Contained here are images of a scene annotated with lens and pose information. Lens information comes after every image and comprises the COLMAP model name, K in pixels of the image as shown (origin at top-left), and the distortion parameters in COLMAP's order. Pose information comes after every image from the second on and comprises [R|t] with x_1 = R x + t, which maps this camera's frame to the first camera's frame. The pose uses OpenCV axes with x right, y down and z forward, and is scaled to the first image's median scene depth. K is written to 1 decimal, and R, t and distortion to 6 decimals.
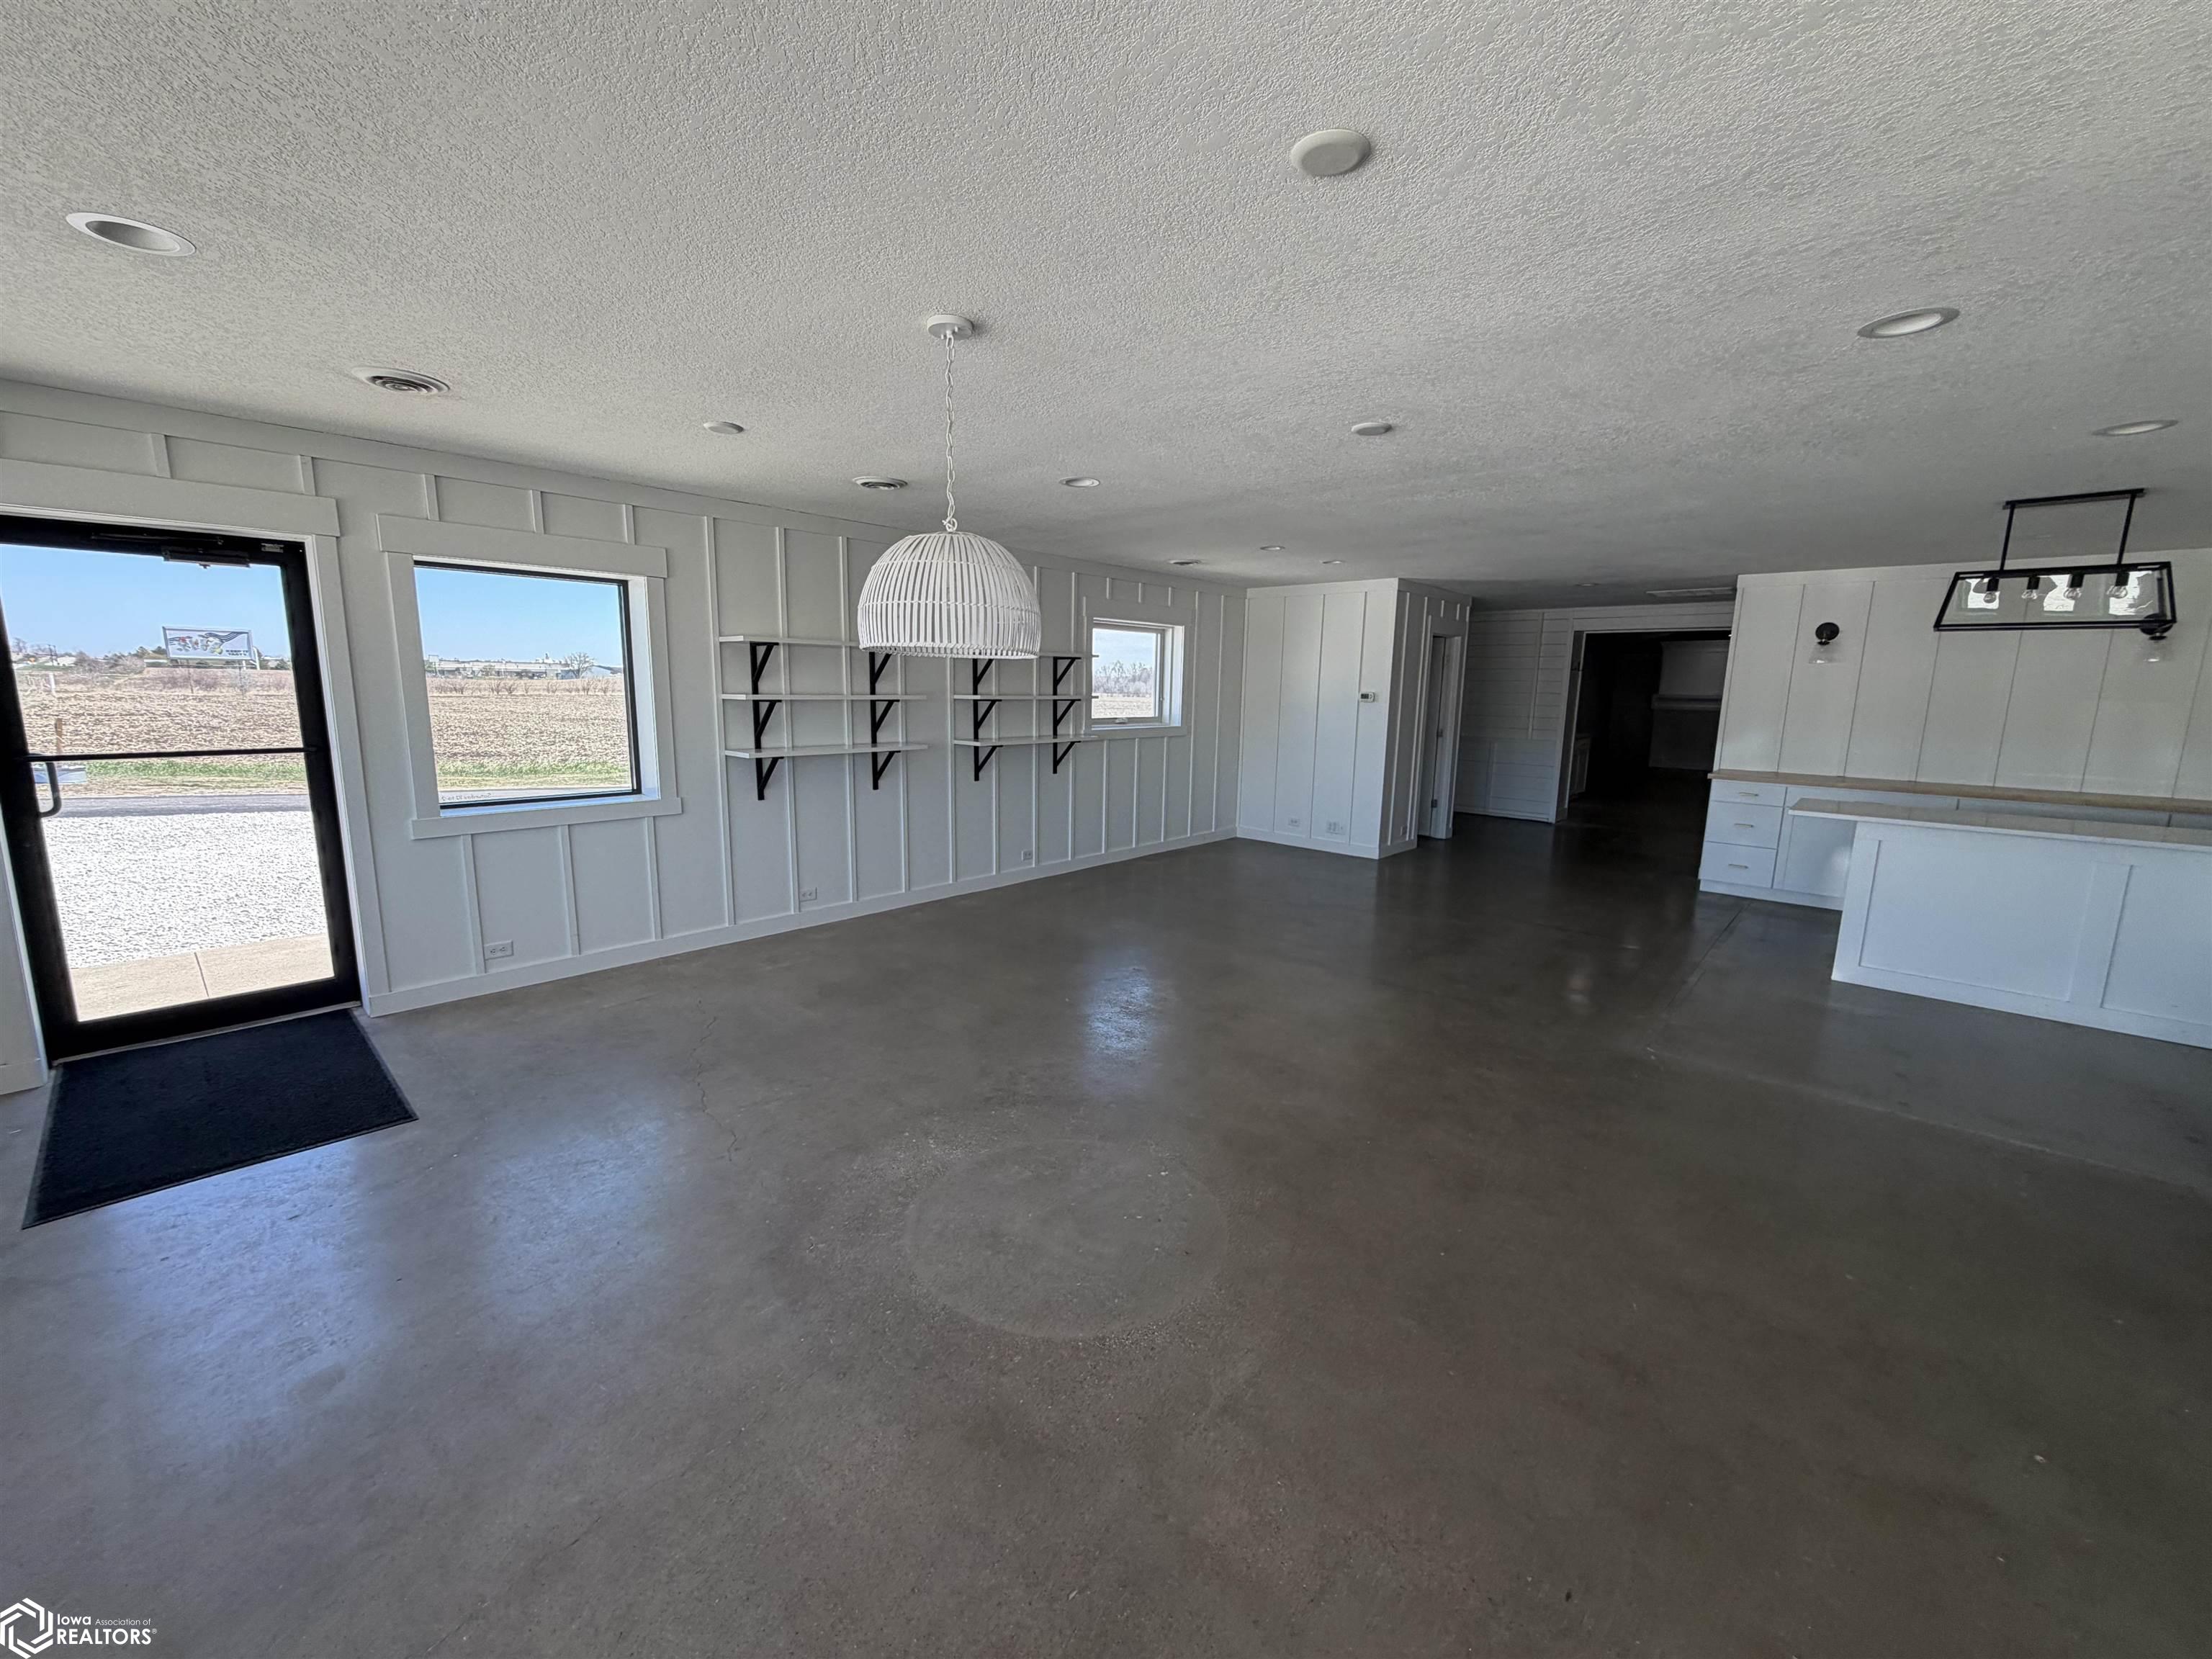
lens RADIAL K [[876.8, 0, 1101.6], [0, 876.8, 832.1], [0, 0, 1]] dist [-0.000522, 0.000173]
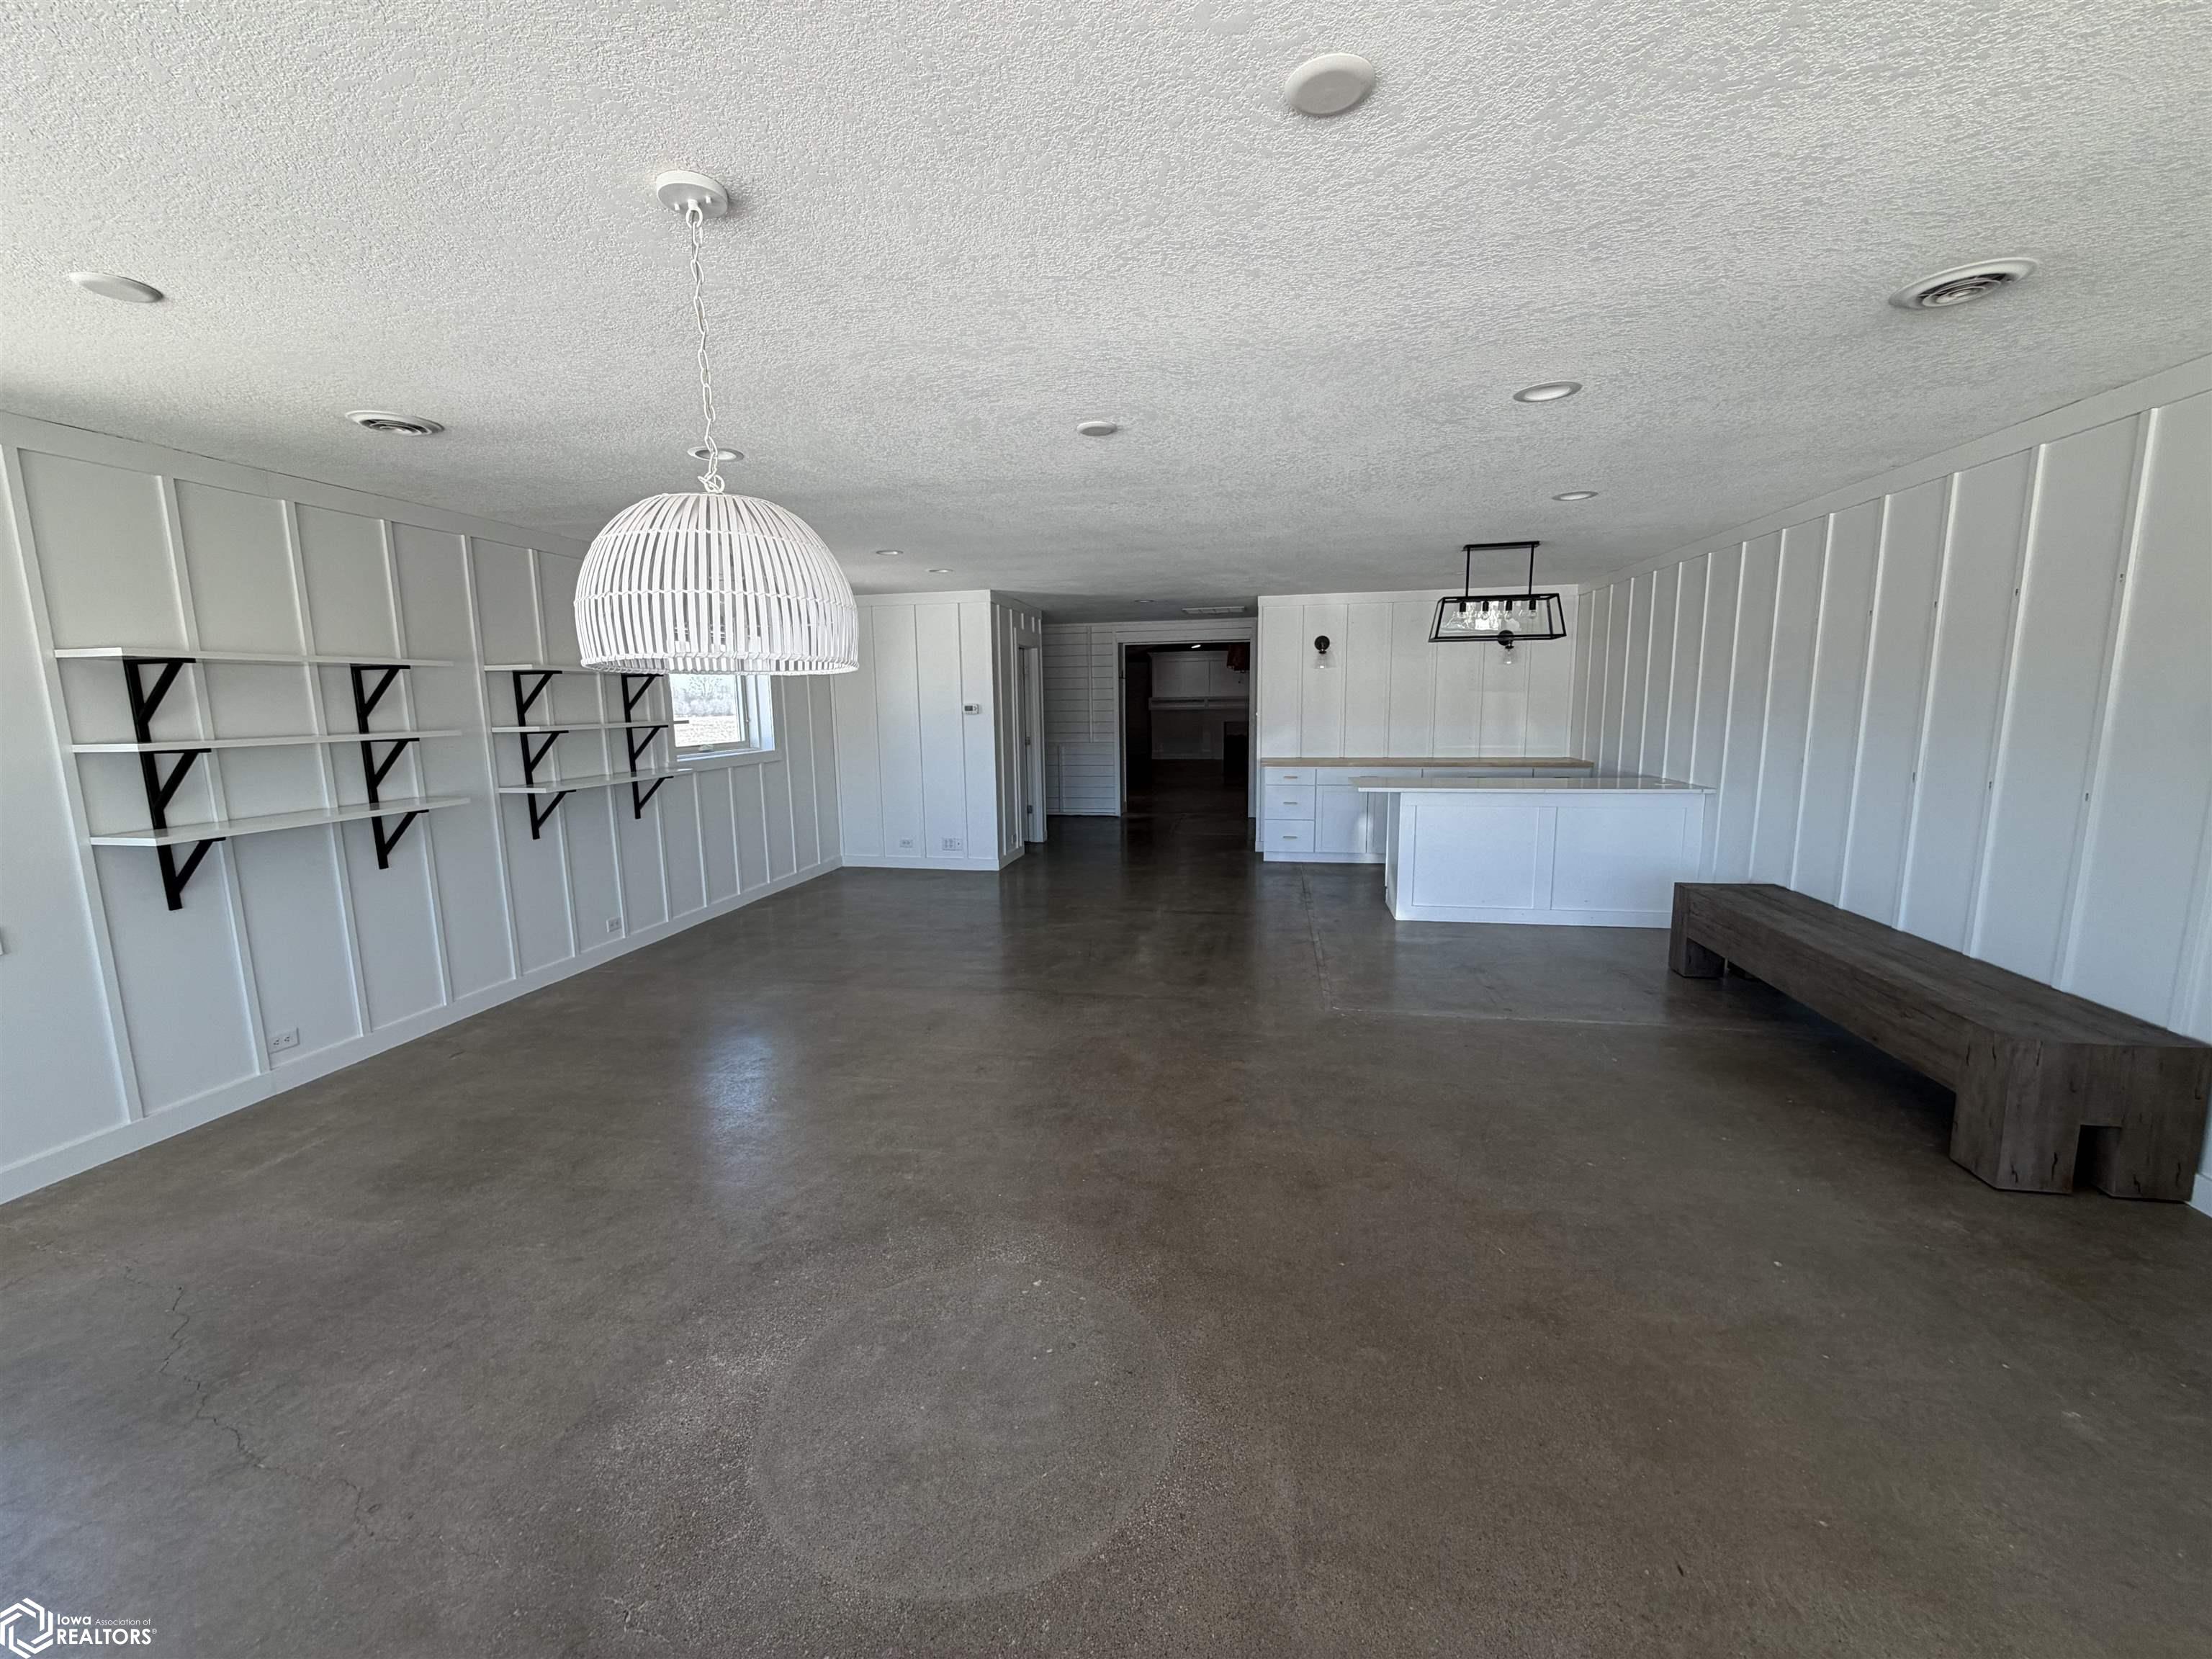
lens RADIAL K [[877.3, 0, 1101.4], [0, 877.3, 833.8], [0, 0, 1]] dist [0.000570, -0.000430]
pose [[0.852445, -0.111075, 0.510881, -0.115923], [0.117496, 0.992876, 0.019817, -0.021394], [-0.509443, 0.043133, 0.859423, 0.102377]]
